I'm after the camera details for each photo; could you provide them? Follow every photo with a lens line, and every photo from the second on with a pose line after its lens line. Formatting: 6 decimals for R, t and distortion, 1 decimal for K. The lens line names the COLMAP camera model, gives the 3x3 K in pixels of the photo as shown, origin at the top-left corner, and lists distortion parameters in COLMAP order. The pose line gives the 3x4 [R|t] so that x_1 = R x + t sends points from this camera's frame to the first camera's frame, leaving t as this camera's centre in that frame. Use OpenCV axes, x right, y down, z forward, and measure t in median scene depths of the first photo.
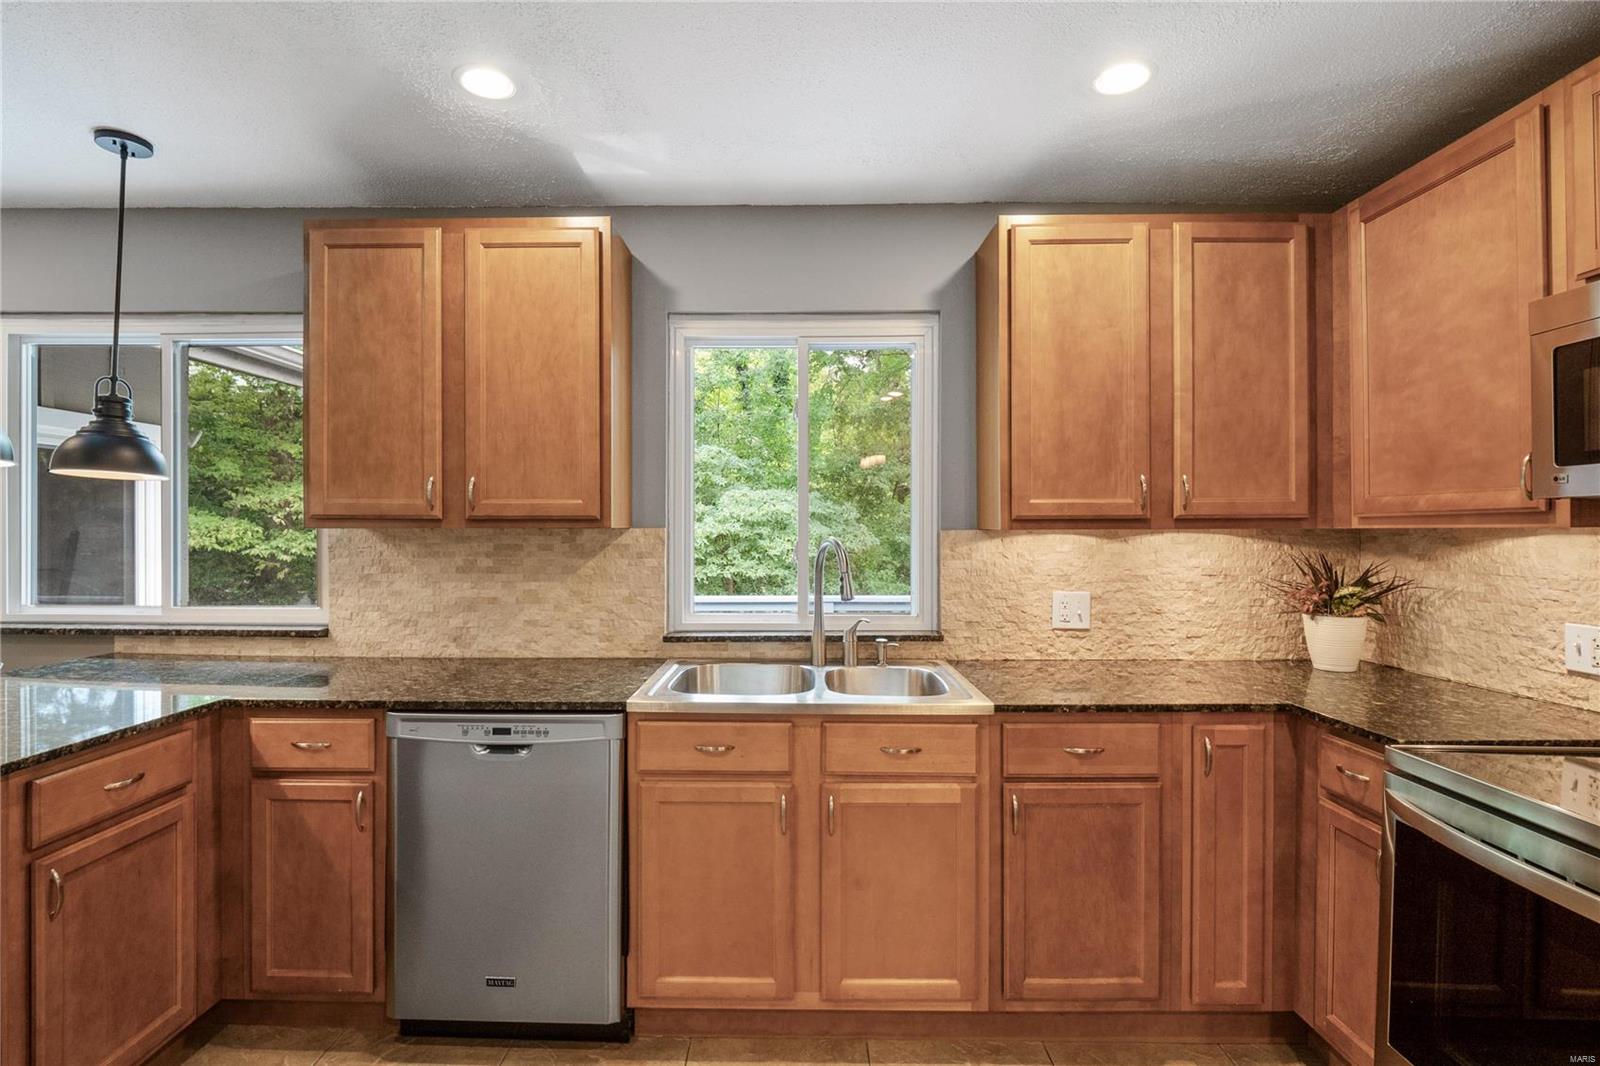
lens RADIAL K [[756.0, 0, 789.0], [0, 756.0, 533.3], [0, 0, 1]] dist [-0.010539, -0.002224]
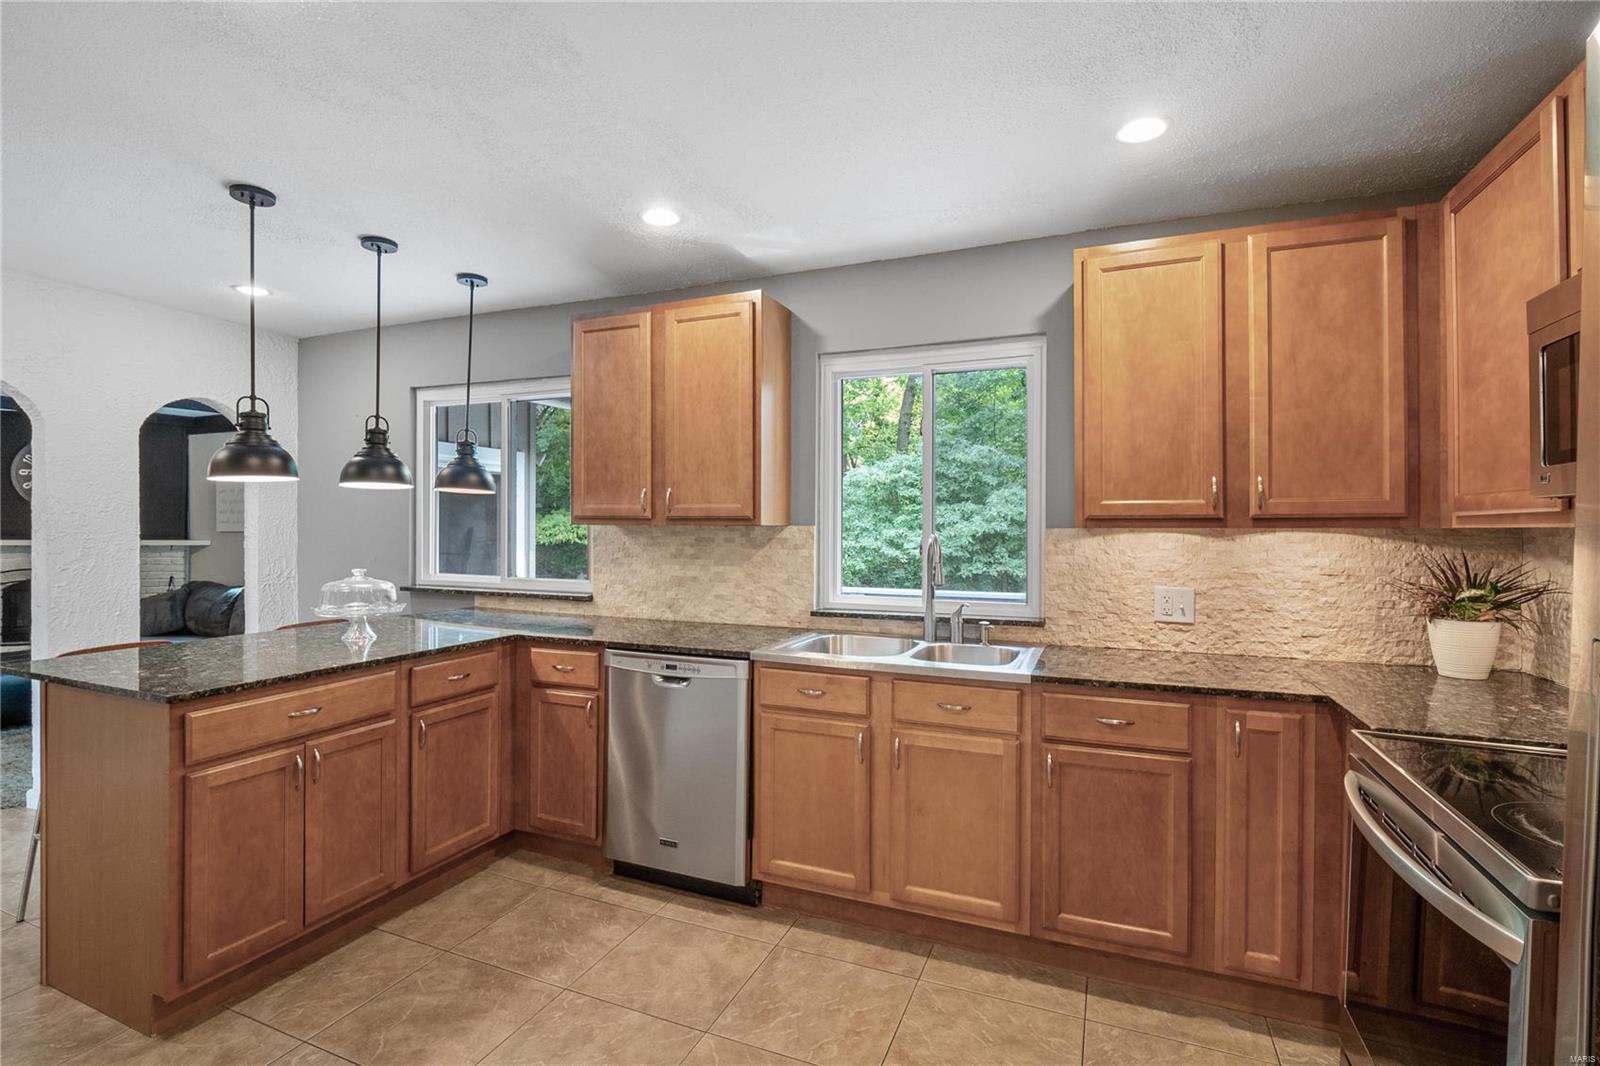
lens RADIAL K [[756.0, 0, 796.0], [0, 756.0, 531.1], [0, 0, 1]] dist [-0.010539, -0.002224]
pose [[0.927086, 0.005531, -0.374809, 0.325785], [-0.006108, 0.999981, -0.000351, 0.003180], [0.374800, 0.002615, 0.927102, -0.207837]]
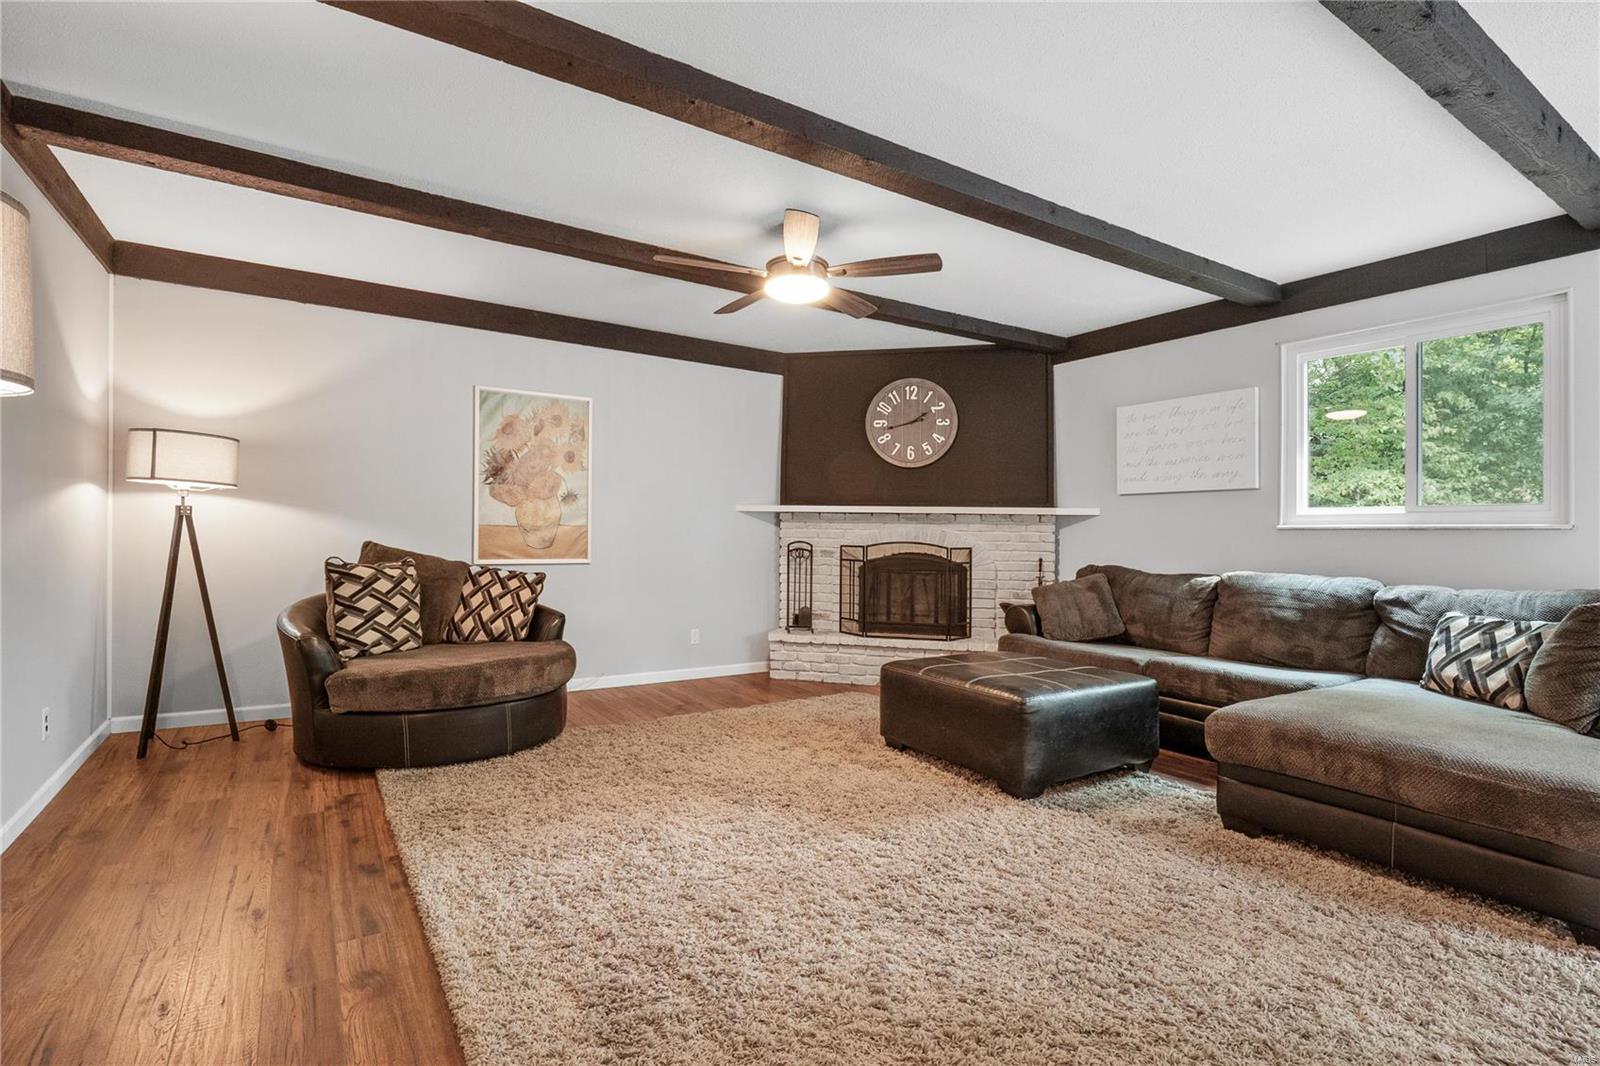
lens RADIAL K [[756.0, 0, 765.1], [0, 756.0, 534.9], [0, 0, 1]] dist [-0.010539, -0.002224]
pose [[0.531504, 0.011189, -0.846982, -2.163820], [-0.020798, 0.999784, 0.000156, 0.182586], [0.846801, 0.017533, 0.531621, -0.216841]]
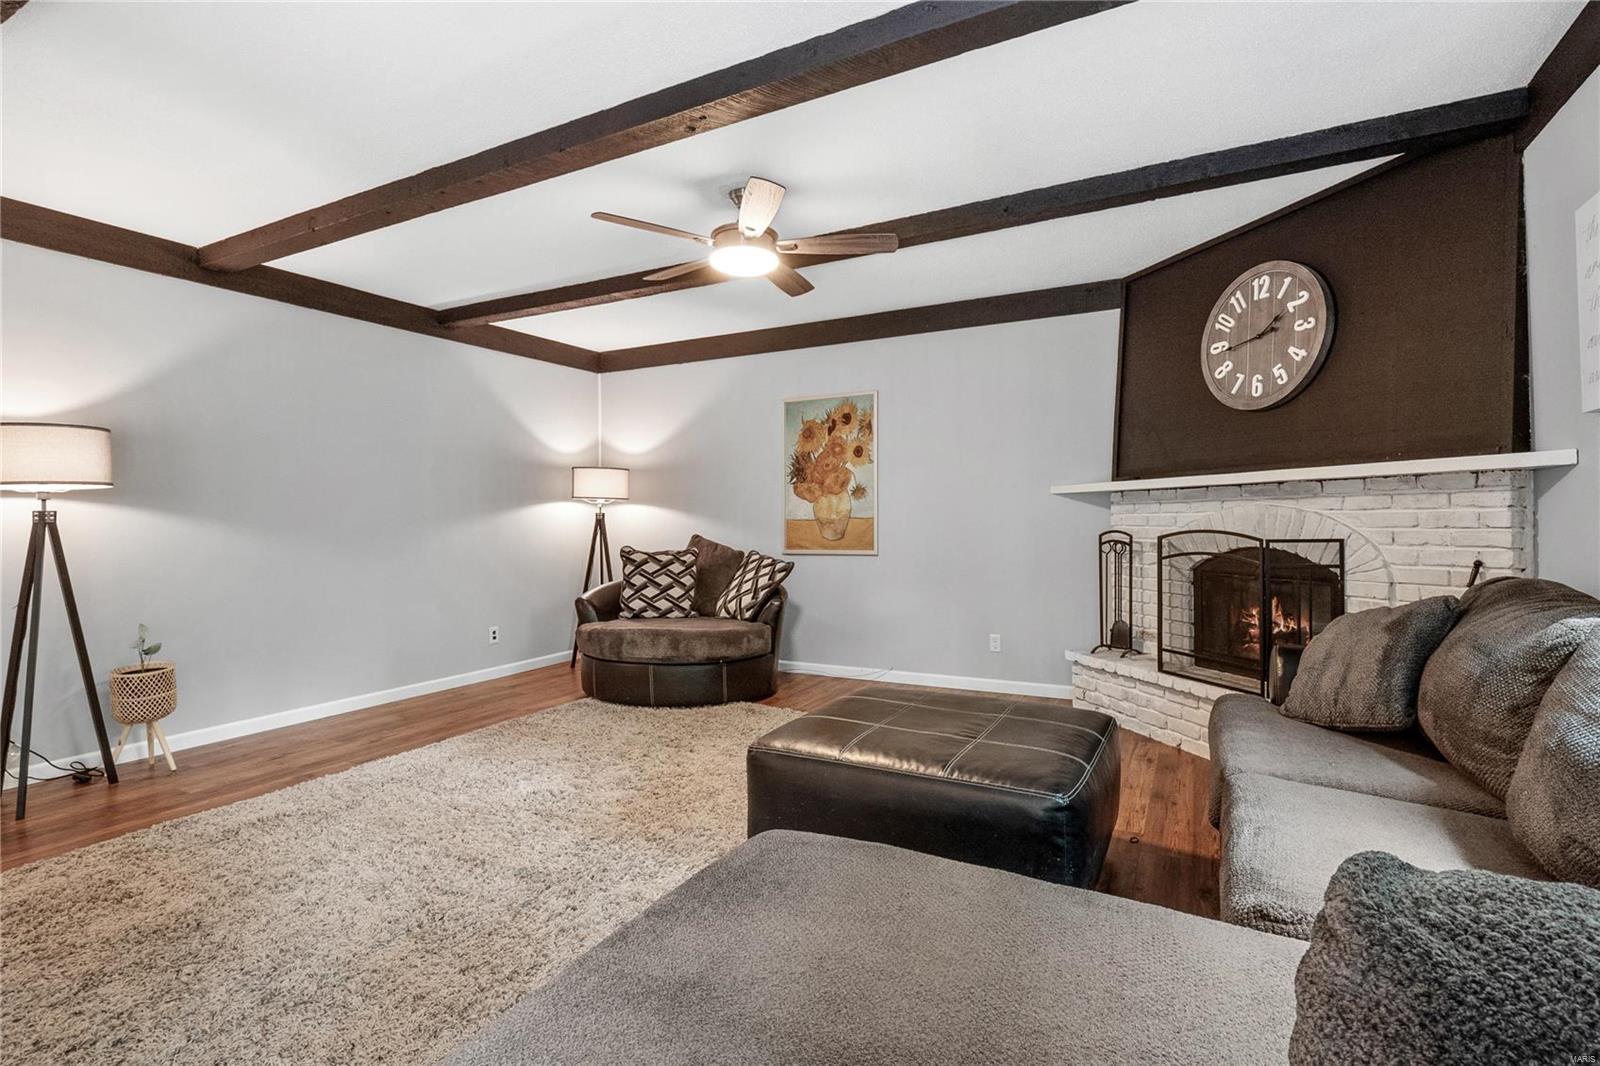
lens RADIAL K [[756.0, 0, 787.6], [0, 756.0, 526.2], [0, 0, 1]] dist [-0.010539, -0.002224]
pose [[-0.467390, 0.010979, -0.883983, -2.224723], [0.005254, 0.999940, 0.009641, 0.167218], [0.884035, -0.000138, -0.467420, 1.630964]]
